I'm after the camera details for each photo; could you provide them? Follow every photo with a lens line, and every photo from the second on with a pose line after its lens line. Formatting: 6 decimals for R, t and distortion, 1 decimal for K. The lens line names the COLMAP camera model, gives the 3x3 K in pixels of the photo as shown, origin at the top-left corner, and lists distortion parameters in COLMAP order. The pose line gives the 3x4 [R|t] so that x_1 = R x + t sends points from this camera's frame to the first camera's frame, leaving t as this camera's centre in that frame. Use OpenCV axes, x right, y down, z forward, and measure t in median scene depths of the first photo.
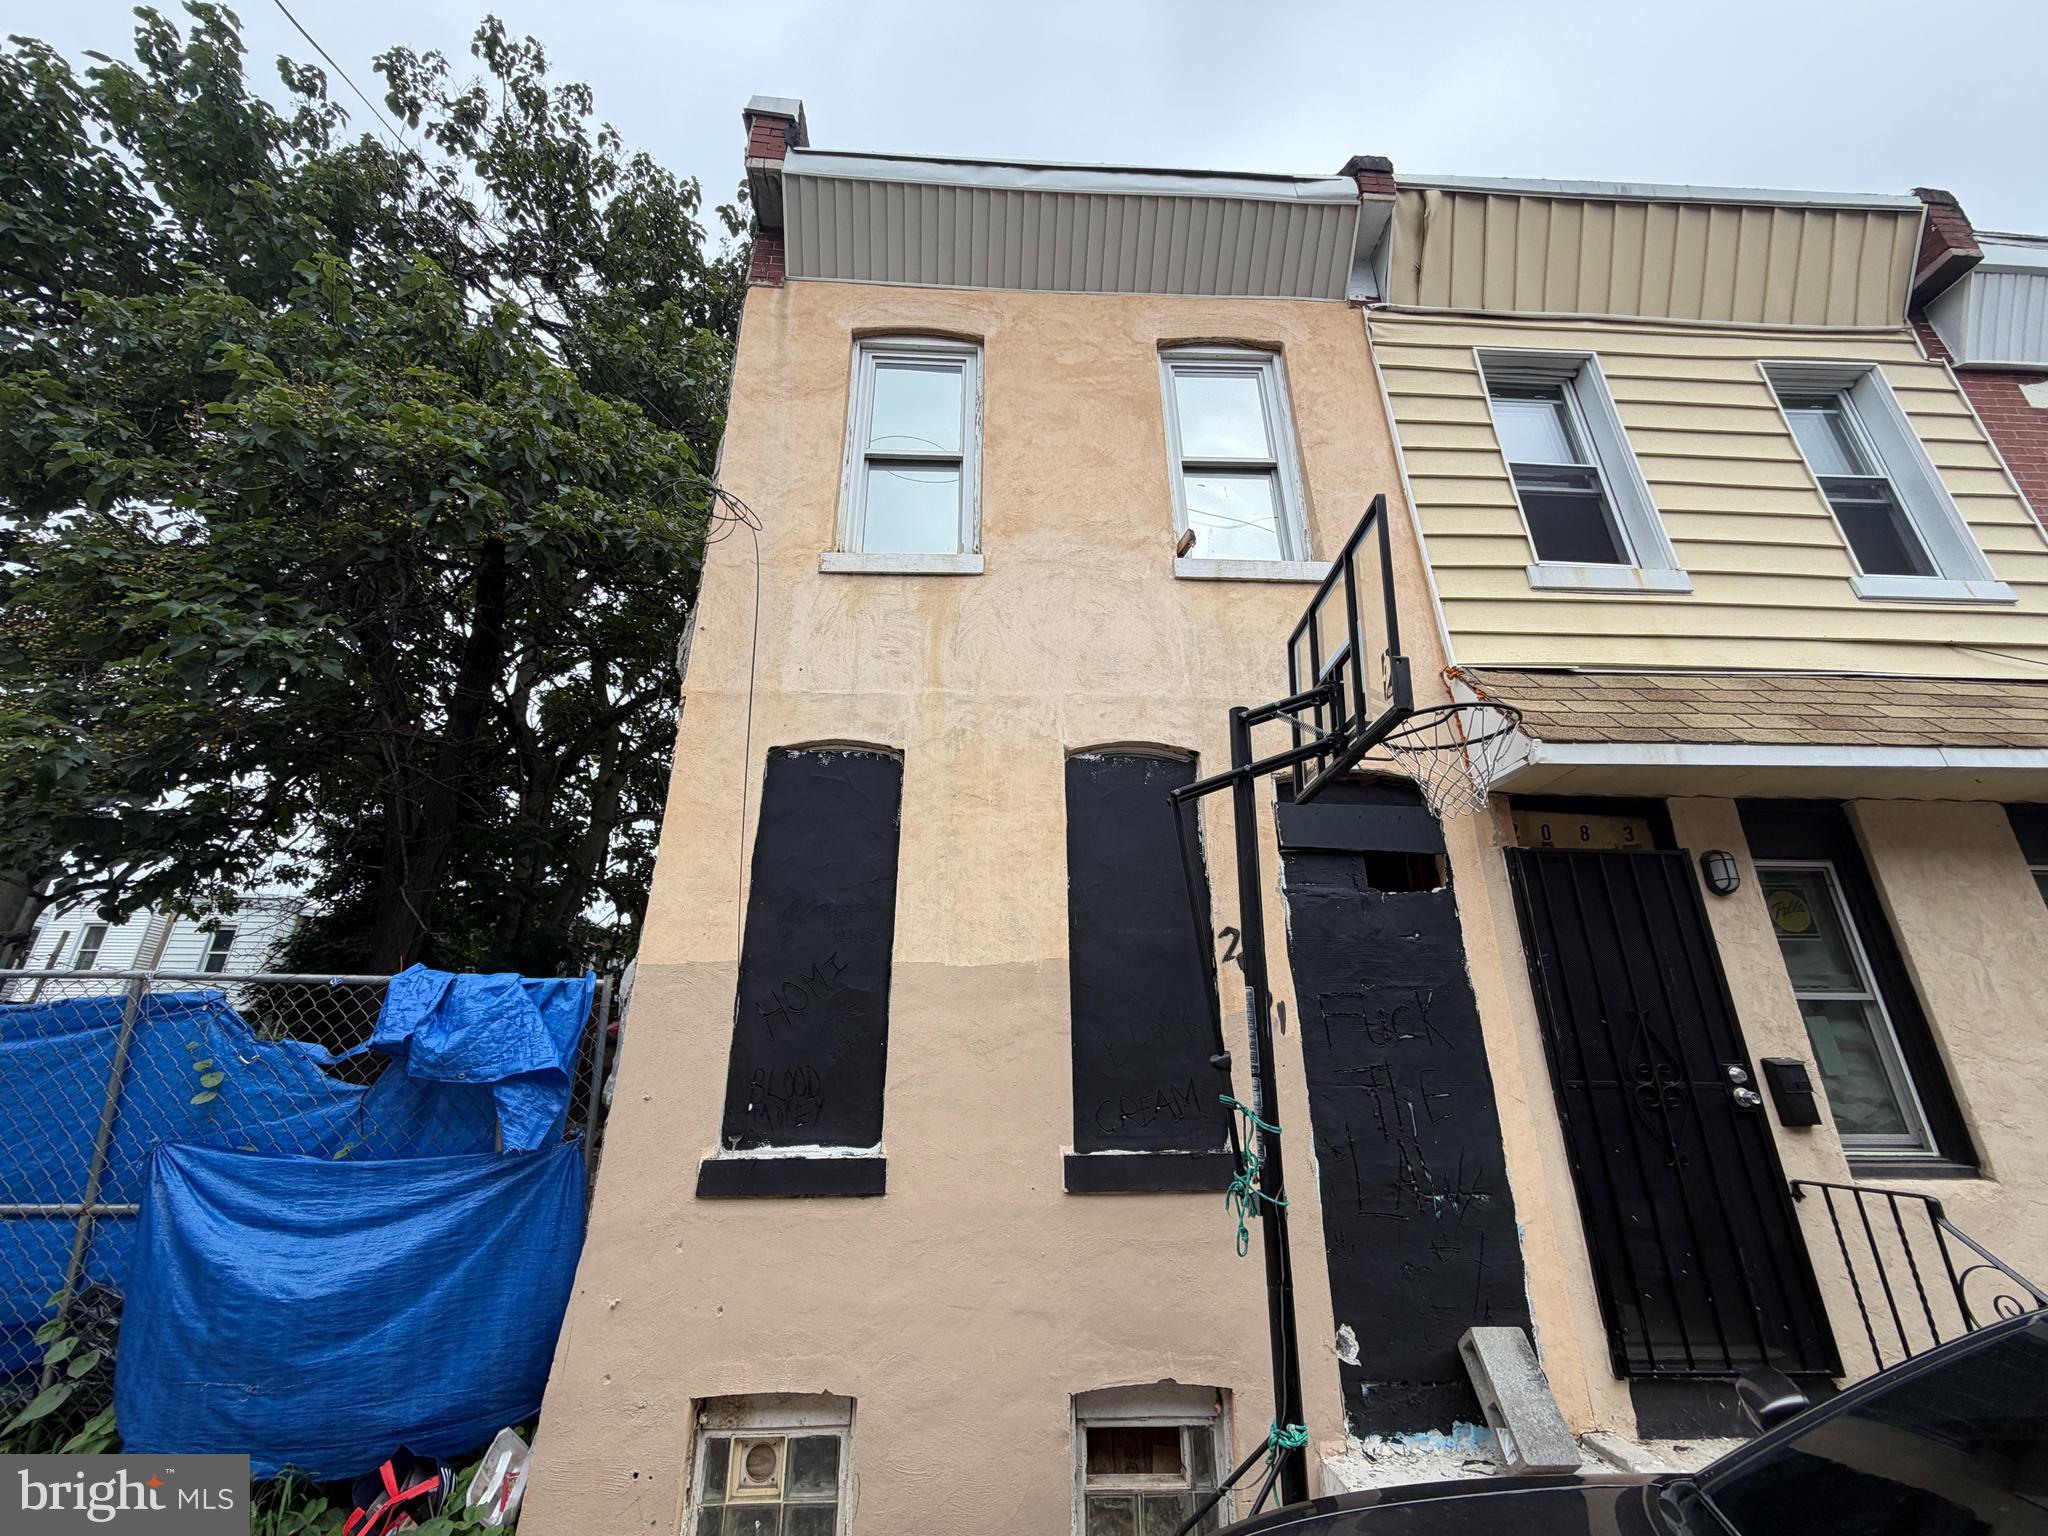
lens RADIAL K [[814.9, 0, 1019.1], [0, 814.9, 764.7], [0, 0, 1]] dist [0.002845, -0.000226]
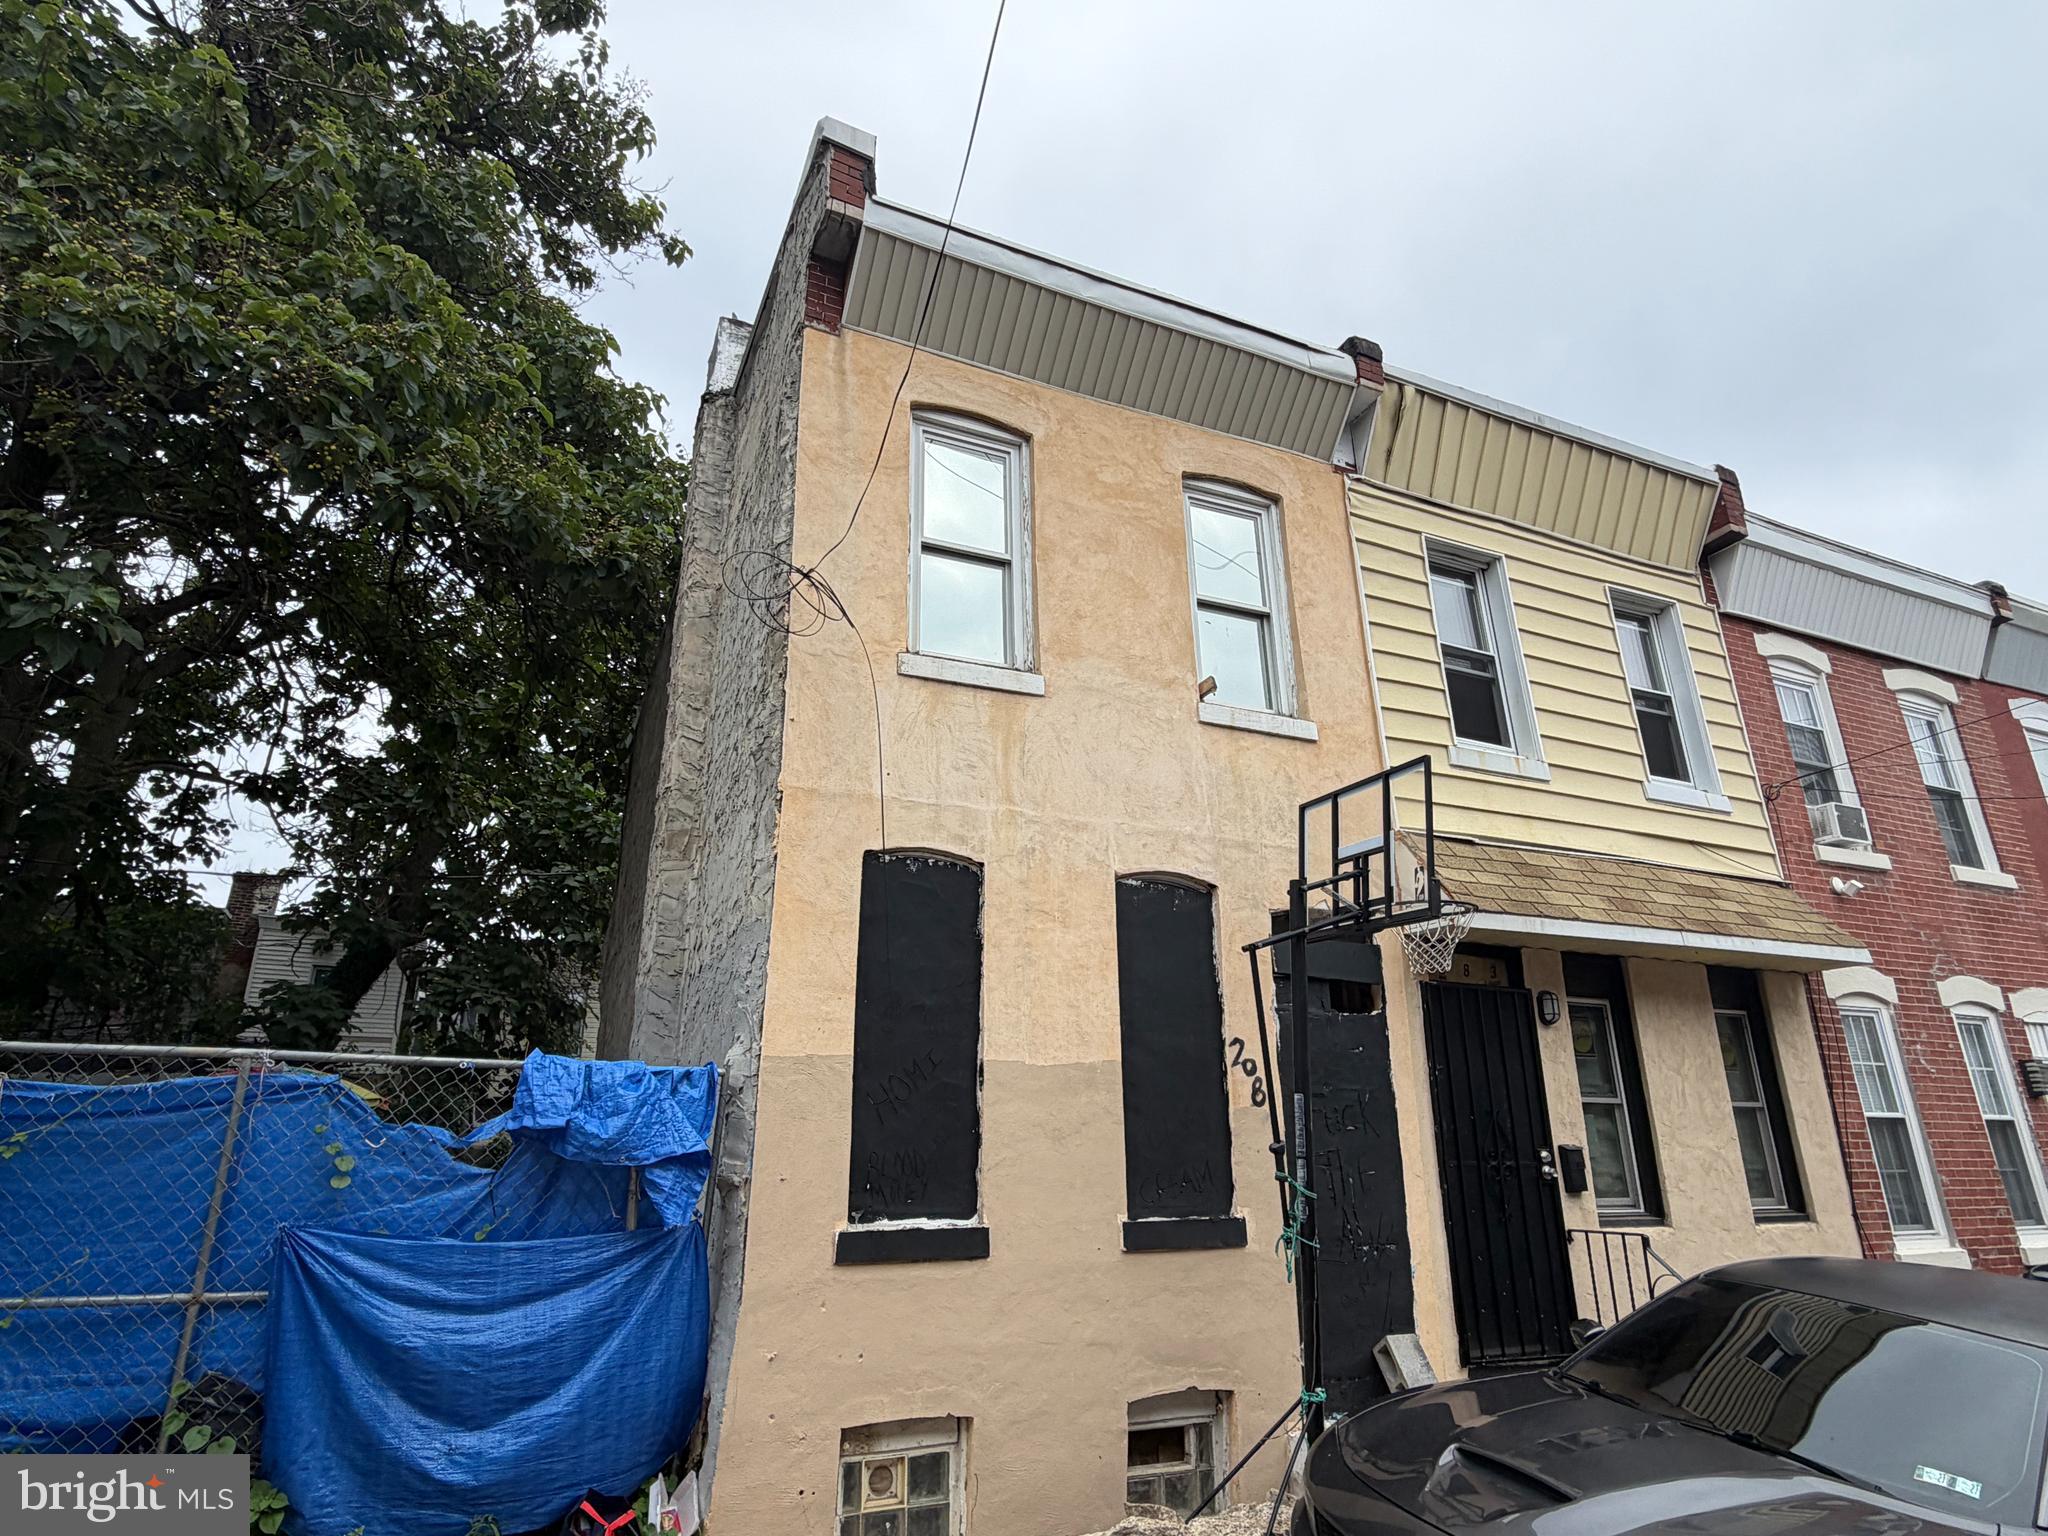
lens RADIAL K [[1145.8, 0, 1027.1], [0, 1145.8, 768.1], [0, 0, 1]] dist [0.004681, 0.002109]
pose [[0.930713, 0.116029, 0.346858, -0.654511], [-0.127692, 0.991754, 0.010876, -0.174069], [-0.342736, -0.054413, 0.937855, -0.465263]]
